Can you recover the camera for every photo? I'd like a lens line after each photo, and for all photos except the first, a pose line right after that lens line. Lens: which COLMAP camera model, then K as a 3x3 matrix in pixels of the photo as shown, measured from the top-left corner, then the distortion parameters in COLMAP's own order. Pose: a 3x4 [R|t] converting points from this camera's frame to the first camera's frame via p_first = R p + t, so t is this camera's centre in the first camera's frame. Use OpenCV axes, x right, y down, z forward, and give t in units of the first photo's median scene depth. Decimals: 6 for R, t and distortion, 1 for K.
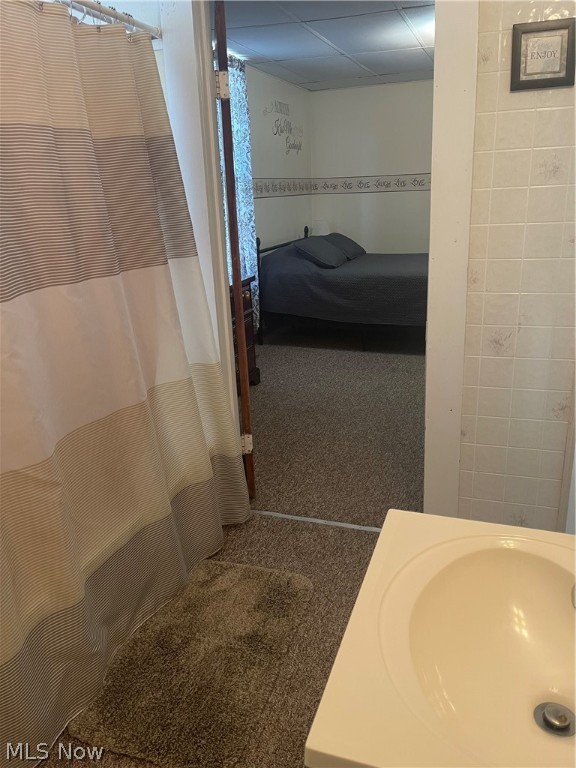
lens RADIAL K [[592.6, 0, 283.2], [0, 592.6, 386.1], [0, 0, 1]] dist [0.083368, -0.088300]
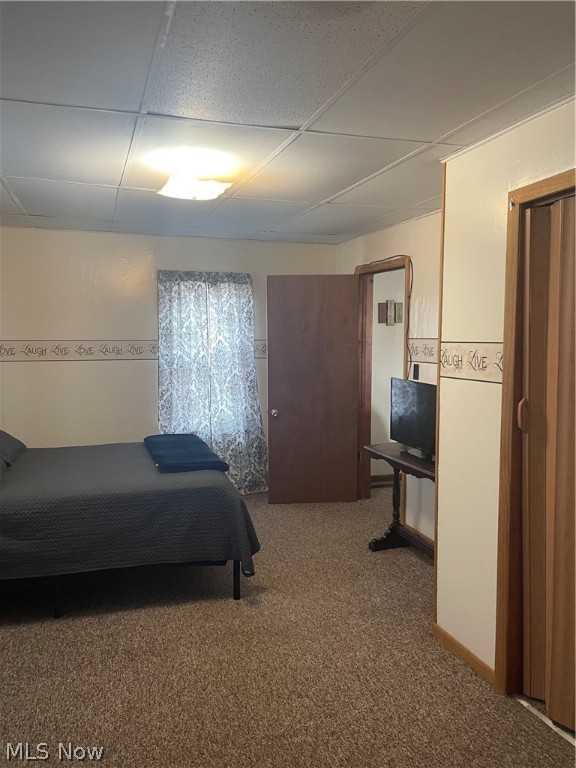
lens RADIAL K [[592.6, 0, 283.2], [0, 592.6, 386.1], [0, 0, 1]] dist [0.083368, -0.088300]
pose [[0.793062, -0.016652, 0.608913, -0.052056], [0.162406, 0.969223, -0.185015, -0.136588], [-0.587092, 0.245620, 0.771359, 0.325776]]
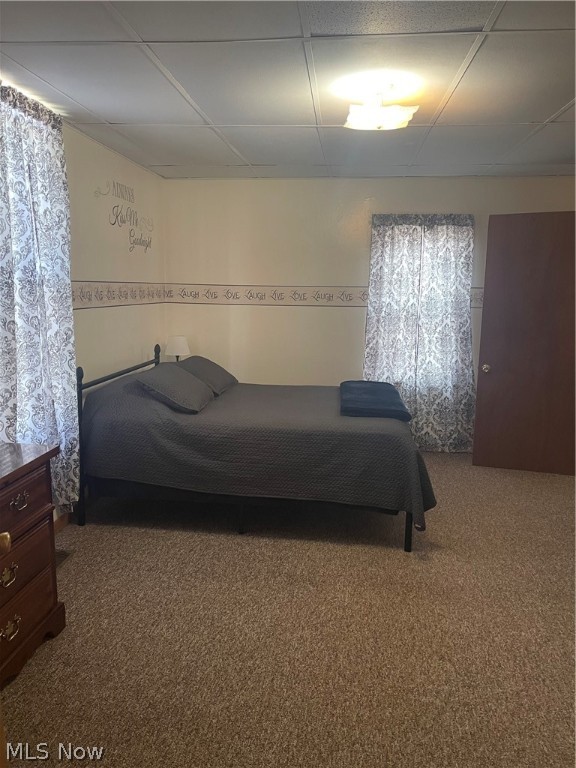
lens RADIAL K [[592.6, 0, 283.2], [0, 592.6, 386.1], [0, 0, 1]] dist [0.083368, -0.088300]
pose [[0.971944, 0.013553, 0.234822, 0.021199], [0.022994, 0.988082, -0.152202, -0.120214], [-0.234086, 0.153331, 0.960048, 0.309134]]
